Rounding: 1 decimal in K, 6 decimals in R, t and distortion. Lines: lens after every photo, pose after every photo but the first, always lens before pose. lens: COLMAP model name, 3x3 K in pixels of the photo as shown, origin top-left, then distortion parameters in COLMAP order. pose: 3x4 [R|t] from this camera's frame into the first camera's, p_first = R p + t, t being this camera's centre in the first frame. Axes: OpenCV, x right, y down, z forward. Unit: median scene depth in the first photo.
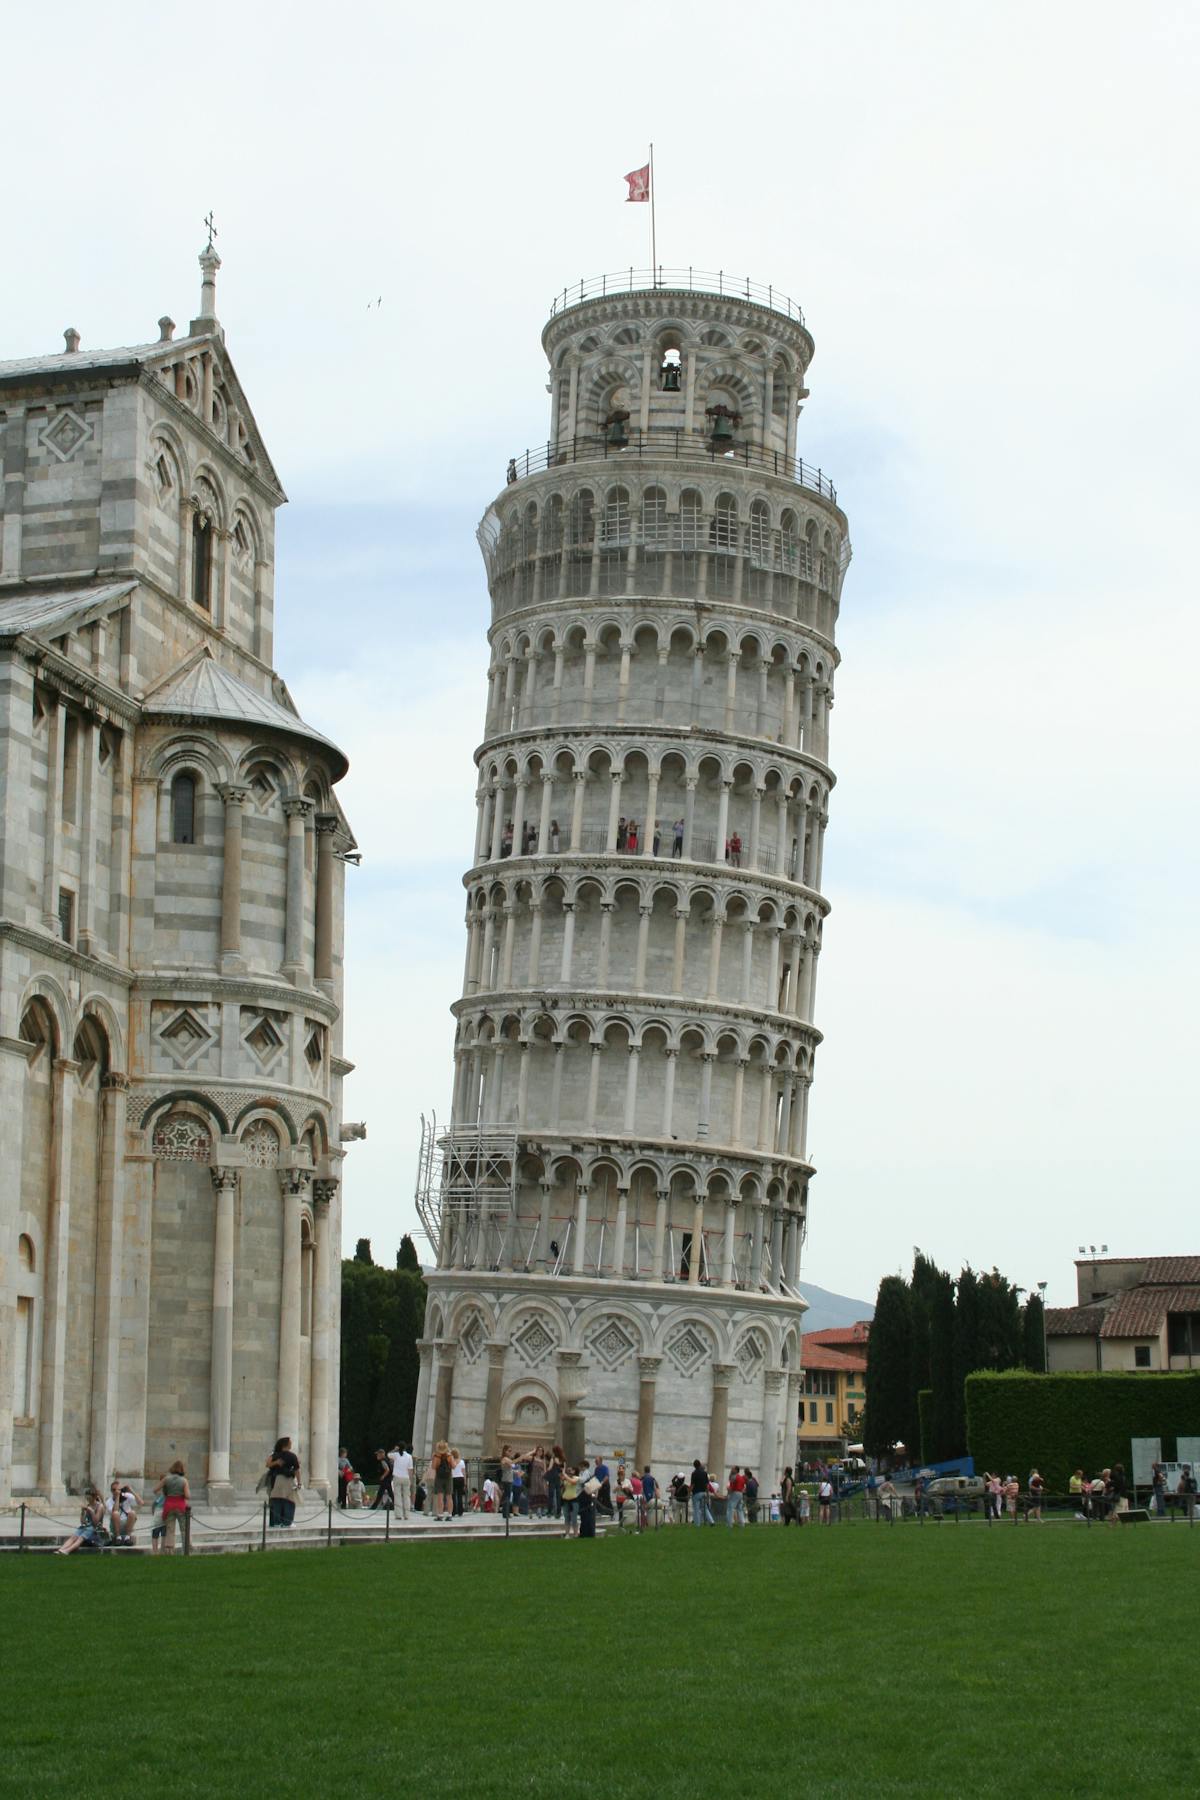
lens RADIAL K [[2834.2, 0, 594.5], [0, 2834.2, 892.8], [0, 0, 1]] dist [-0.038660, 0.000000]
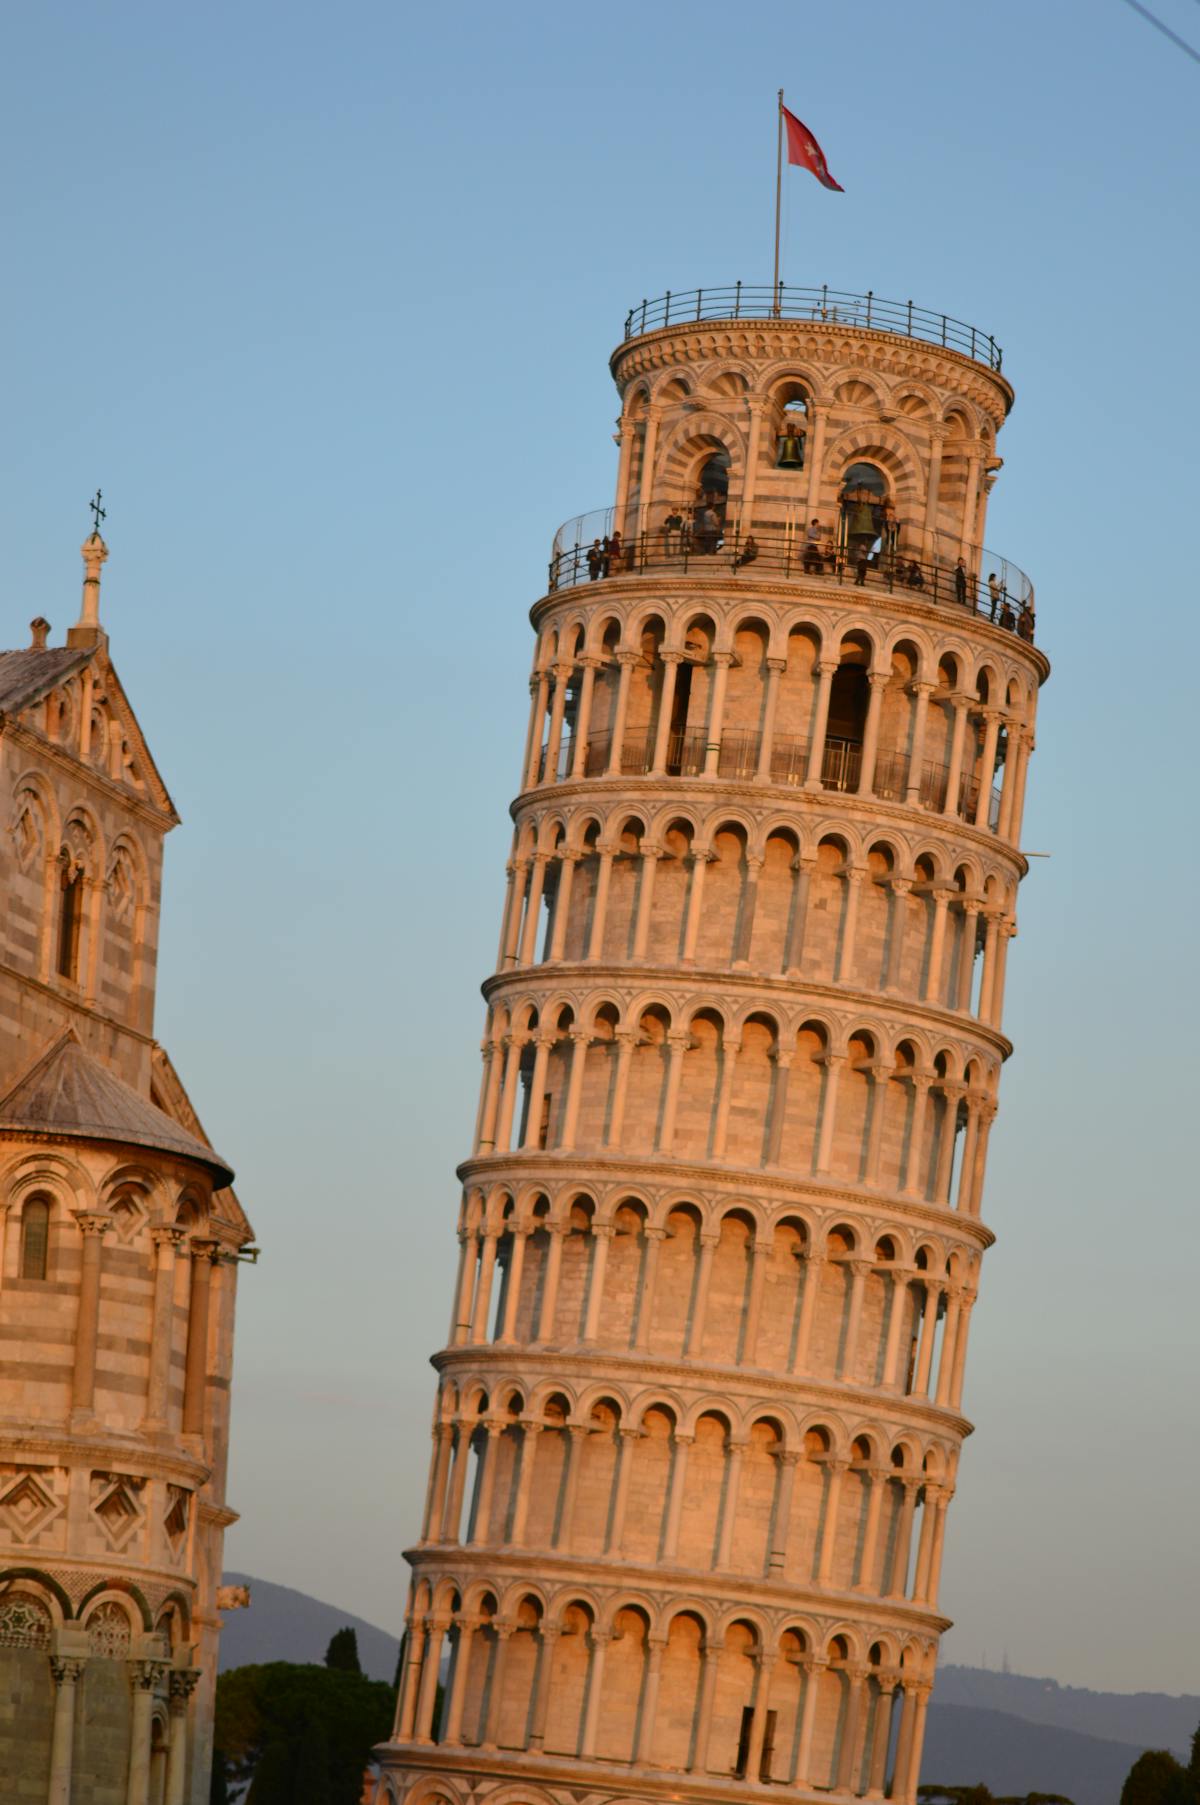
lens RADIAL K [[5543.2, 0, 595.2], [0, 5543.2, 901.9], [0, 0, 1]] dist [-0.232982, 0.000000]
pose [[0.997872, 0.039837, -0.051618, 0.098614], [-0.040135, 0.999183, -0.004742, -0.119705], [0.051387, 0.006804, 0.998656, -0.614094]]
